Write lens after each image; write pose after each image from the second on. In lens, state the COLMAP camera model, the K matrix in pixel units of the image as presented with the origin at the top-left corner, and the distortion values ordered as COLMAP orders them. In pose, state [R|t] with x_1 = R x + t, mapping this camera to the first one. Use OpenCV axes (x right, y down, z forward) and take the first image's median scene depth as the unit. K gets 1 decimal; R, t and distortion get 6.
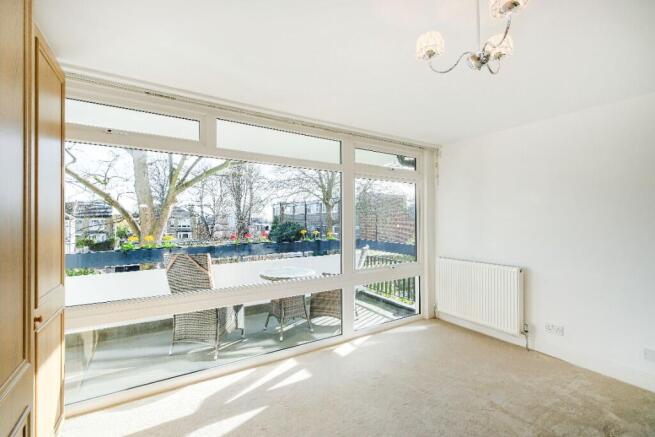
lens RADIAL K [[286.0, 0, 323.7], [0, 286.0, 219.3], [0, 0, 1]] dist [-0.000845, -0.000194]
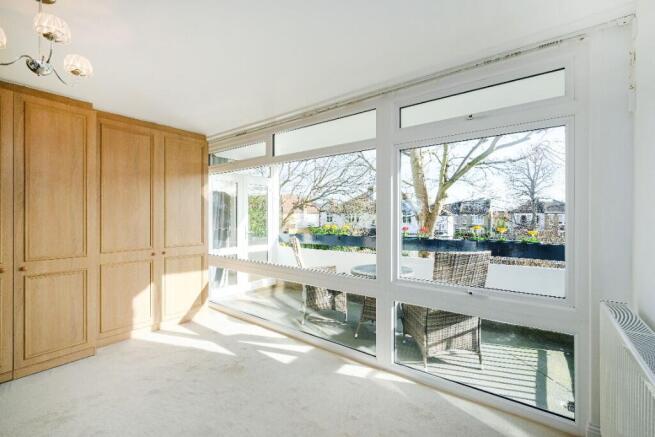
lens RADIAL K [[286.0, 0, 327.3], [0, 286.0, 216.3], [0, 0, 1]] dist [-0.000845, -0.000194]
pose [[0.355410, 0.000027, -0.934711, 0.789217], [0.001391, 0.999999, 0.000558, 0.020694], [0.934709, -0.001498, 0.355410, 0.636424]]
